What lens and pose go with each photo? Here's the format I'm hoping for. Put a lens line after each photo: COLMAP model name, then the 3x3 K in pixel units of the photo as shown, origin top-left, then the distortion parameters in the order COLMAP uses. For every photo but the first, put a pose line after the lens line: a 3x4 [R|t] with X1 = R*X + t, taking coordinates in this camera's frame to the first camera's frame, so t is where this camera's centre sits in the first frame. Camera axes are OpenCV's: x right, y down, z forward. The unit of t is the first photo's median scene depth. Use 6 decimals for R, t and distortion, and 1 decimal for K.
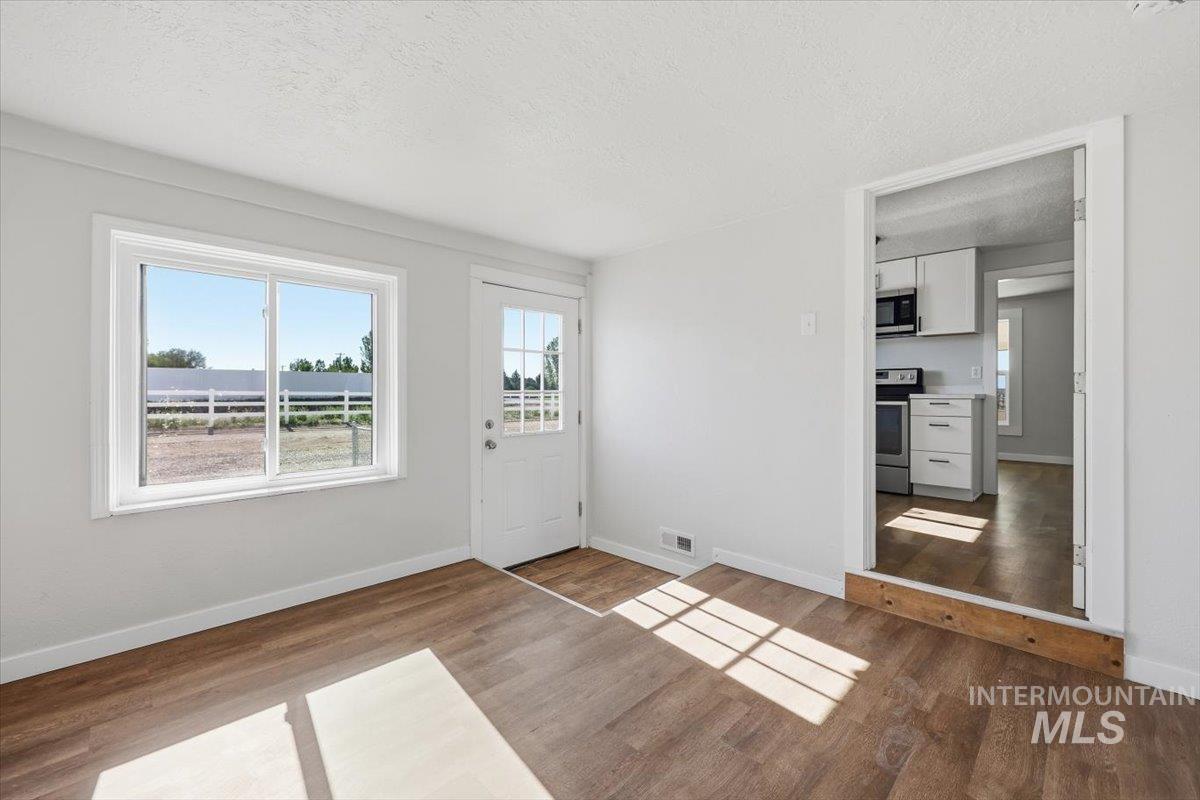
lens RADIAL K [[487.7, 0, 594.2], [0, 487.7, 390.6], [0, 0, 1]] dist [0.000539, -0.000051]
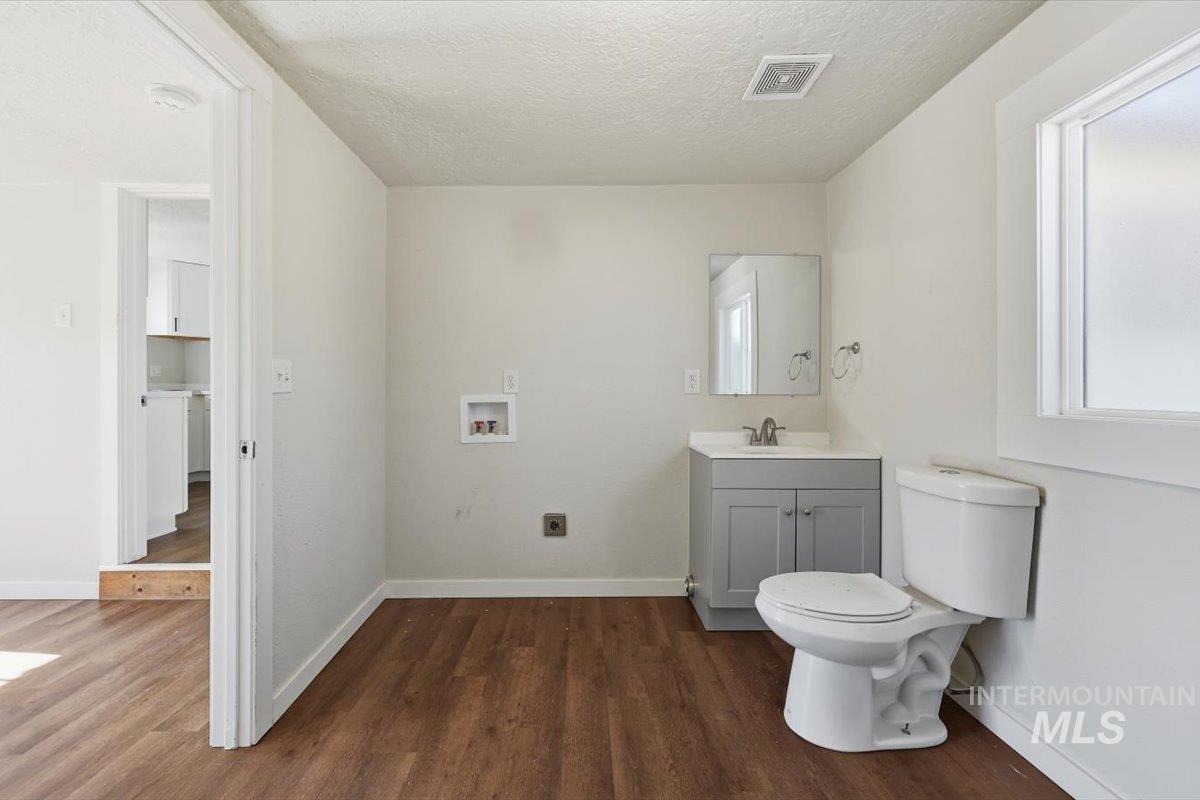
lens RADIAL K [[494.6, 0, 588.3], [0, 494.6, 392.3], [0, 0, 1]] dist [0.001431, -0.000032]
pose [[0.688090, -0.004293, 0.725613, 0.486472], [-0.006775, 0.999901, 0.012340, -0.009863], [-0.725594, -0.013407, 0.687993, -0.417892]]
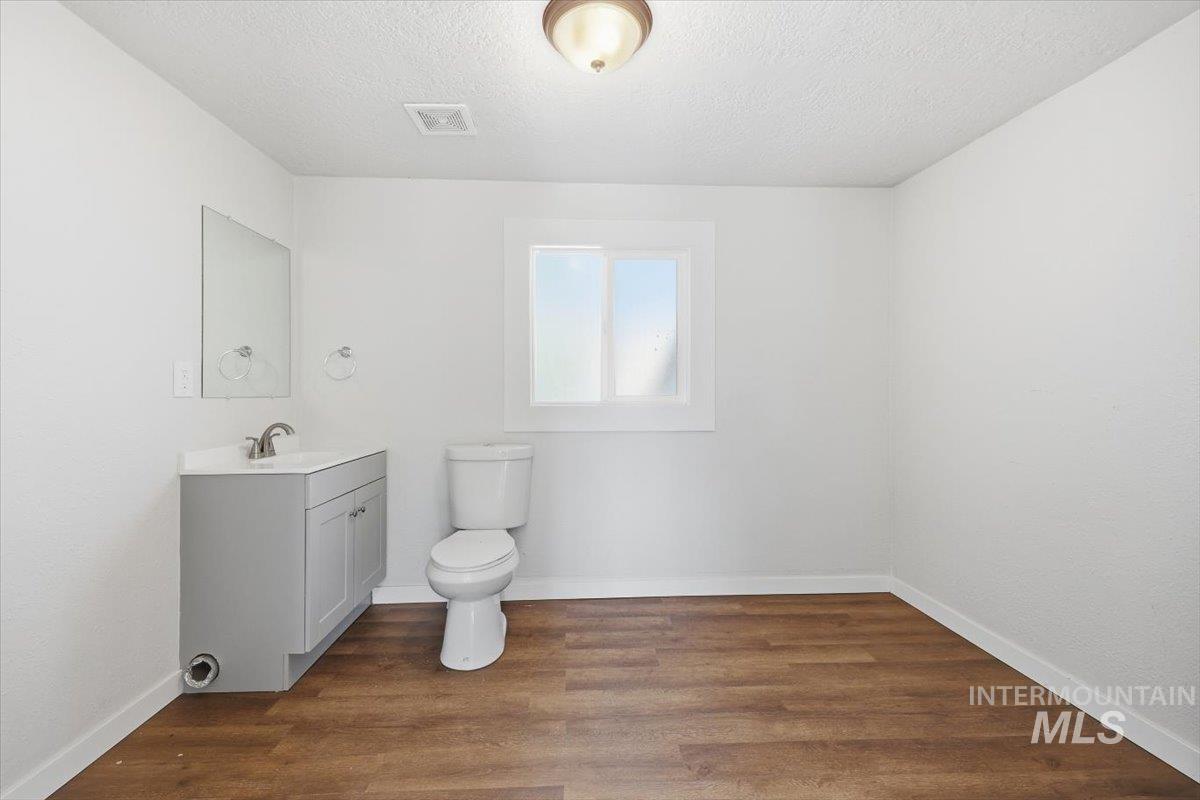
lens RADIAL K [[487.7, 0, 594.2], [0, 487.7, 390.6], [0, 0, 1]] dist [0.000539, -0.000051]
pose [[-0.739689, 0.000341, 0.672949, 0.470492], [-0.001976, 0.999994, -0.002678, -0.005972], [-0.672946, -0.003311, -0.739684, 0.280723]]
